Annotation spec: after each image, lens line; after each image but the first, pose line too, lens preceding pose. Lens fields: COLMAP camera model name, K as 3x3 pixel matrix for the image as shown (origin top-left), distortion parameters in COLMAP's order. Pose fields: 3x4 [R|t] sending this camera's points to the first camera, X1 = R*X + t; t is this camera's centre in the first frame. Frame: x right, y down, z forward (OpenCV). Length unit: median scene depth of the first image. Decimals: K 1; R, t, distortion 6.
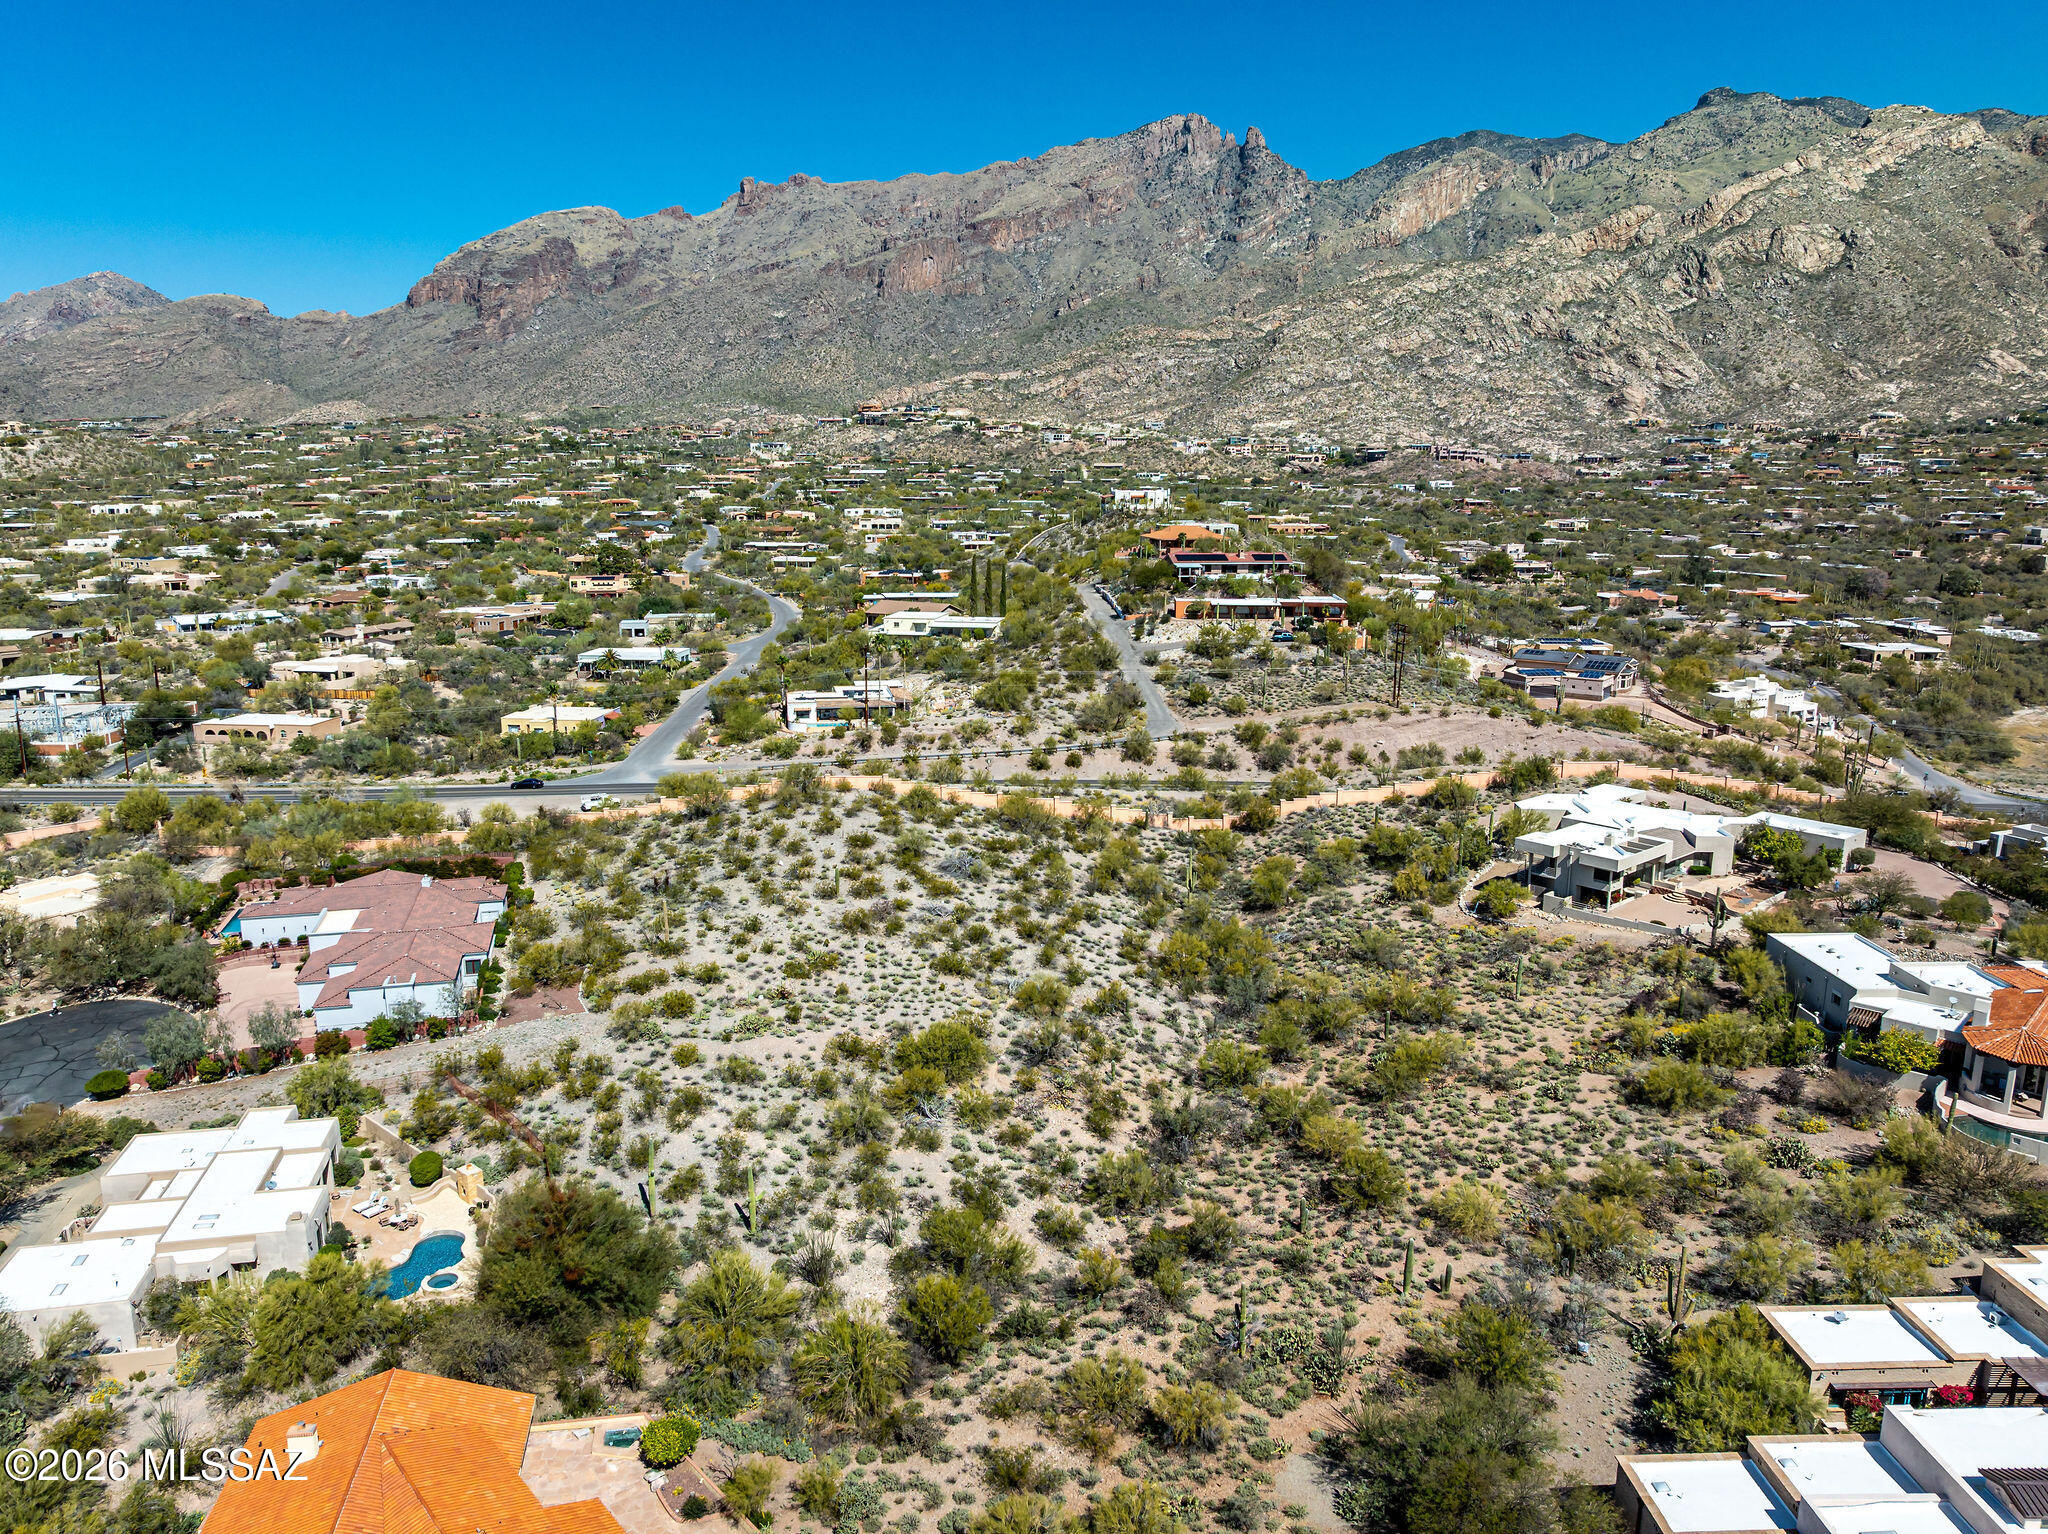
lens RADIAL K [[1449.3, 0, 1017.3], [0, 1449.3, 765.5], [0, 0, 1]] dist [-0.040345, -0.000134]
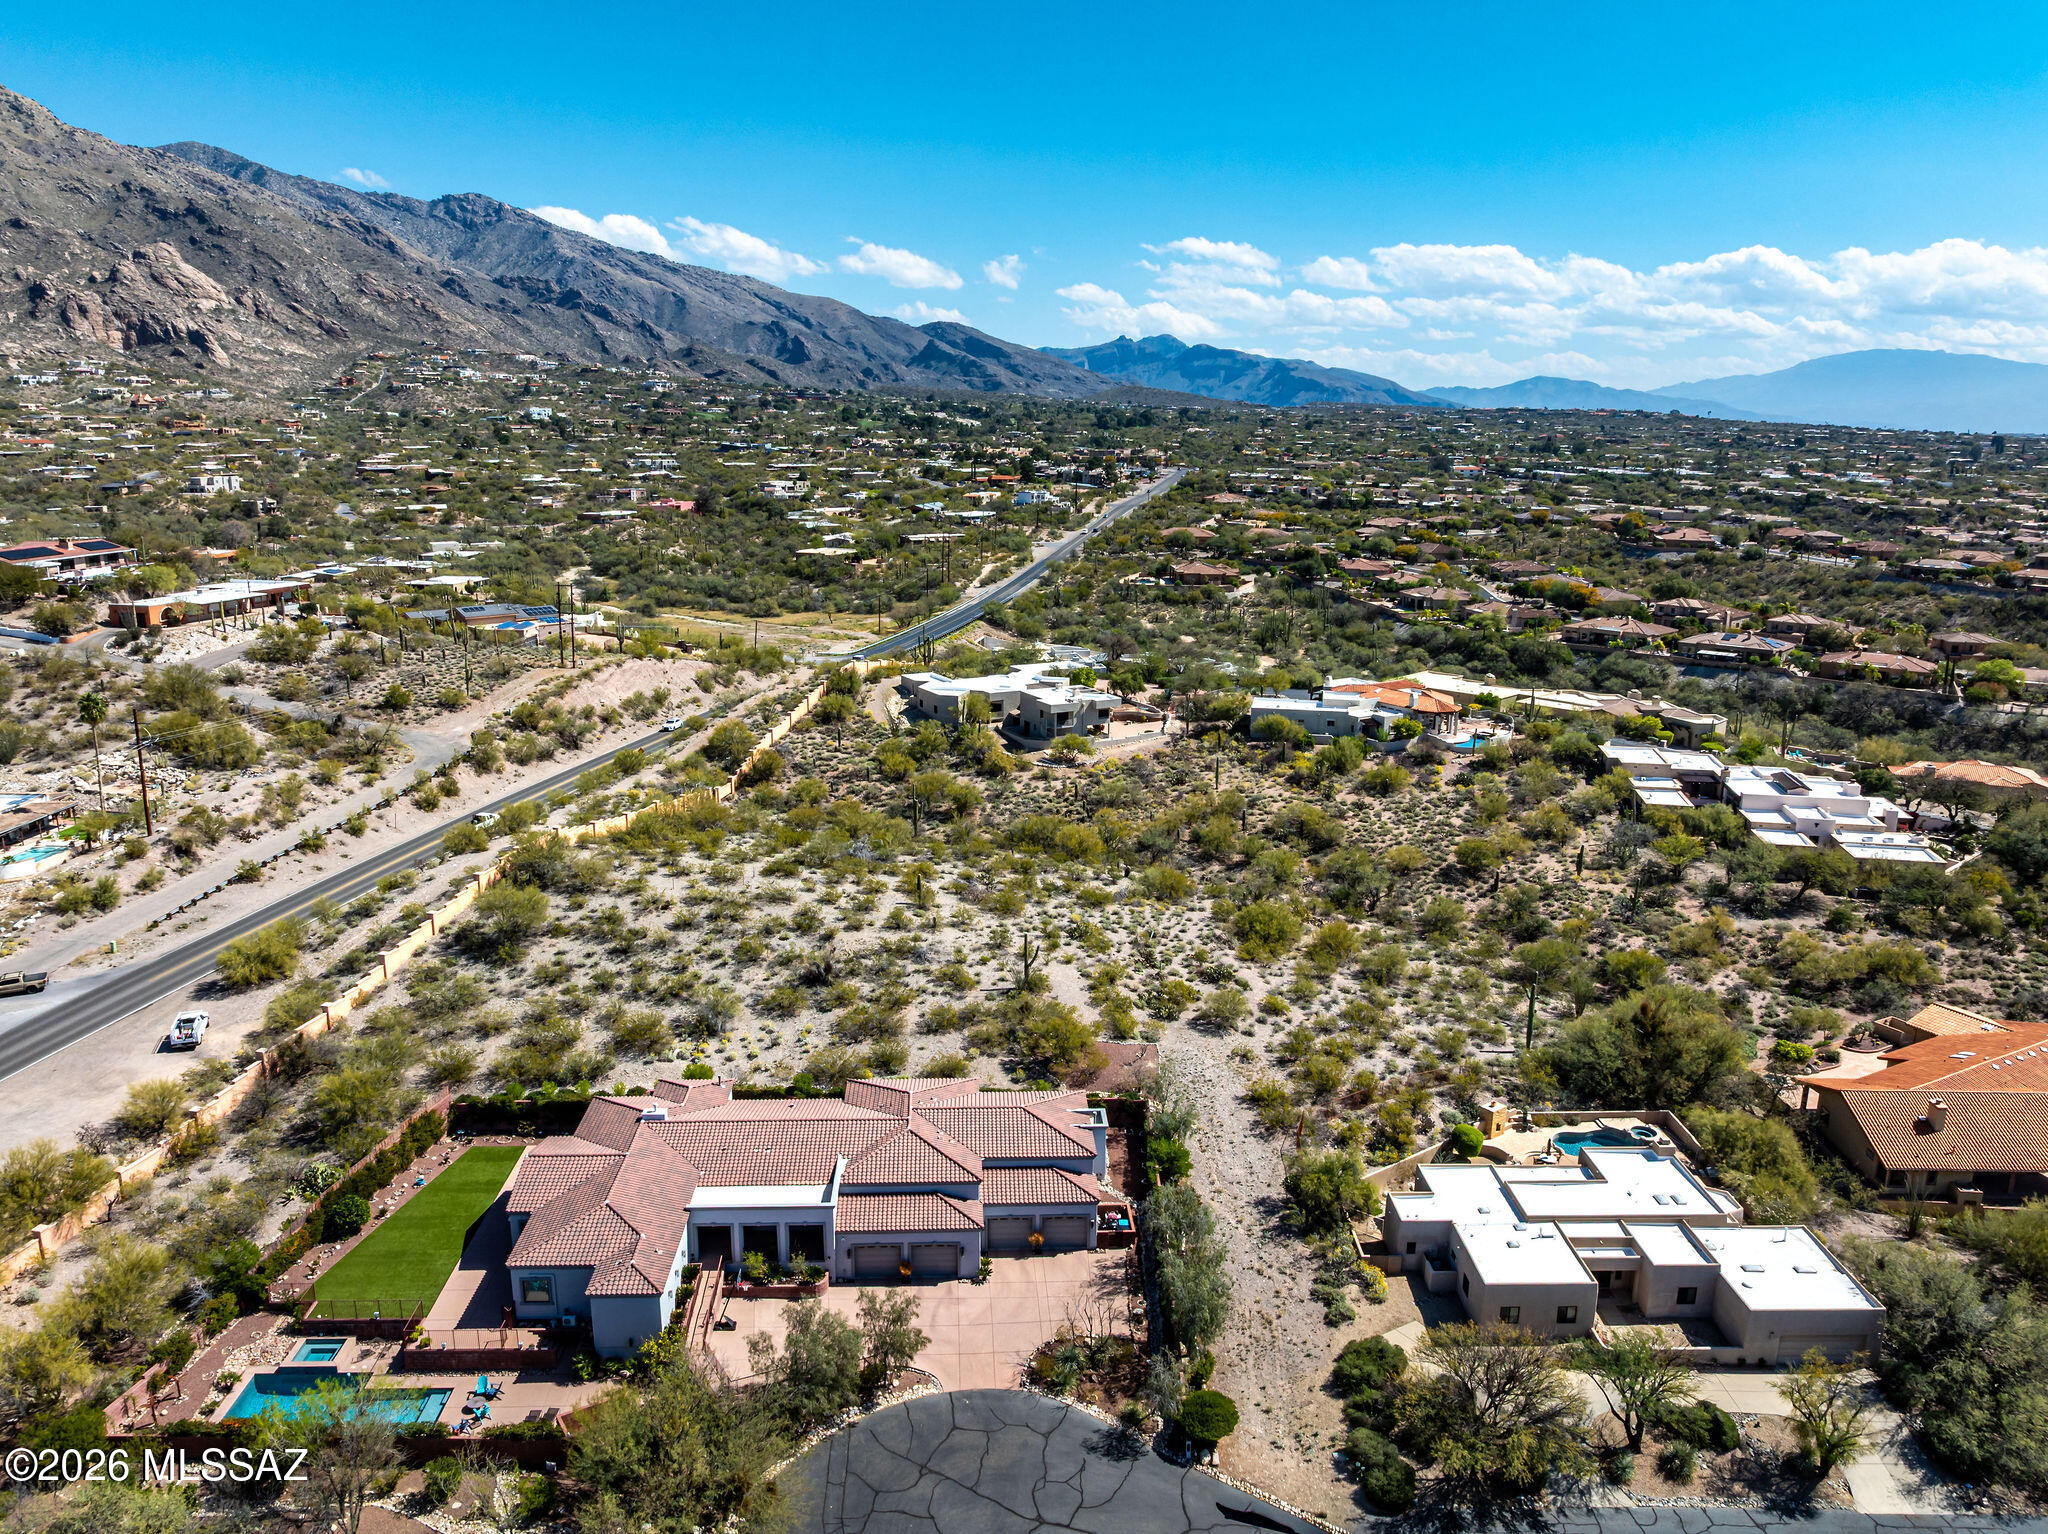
lens RADIAL K [[1447.5, 0, 1011.1], [0, 1447.5, 763.5], [0, 0, 1]] dist [-0.047910, 0.023670]
pose [[0.228426, -0.224568, 0.947307, -0.109687], [0.195813, 0.963746, 0.181249, -0.017113], [-0.953666, 0.144093, 0.264118, 0.080335]]
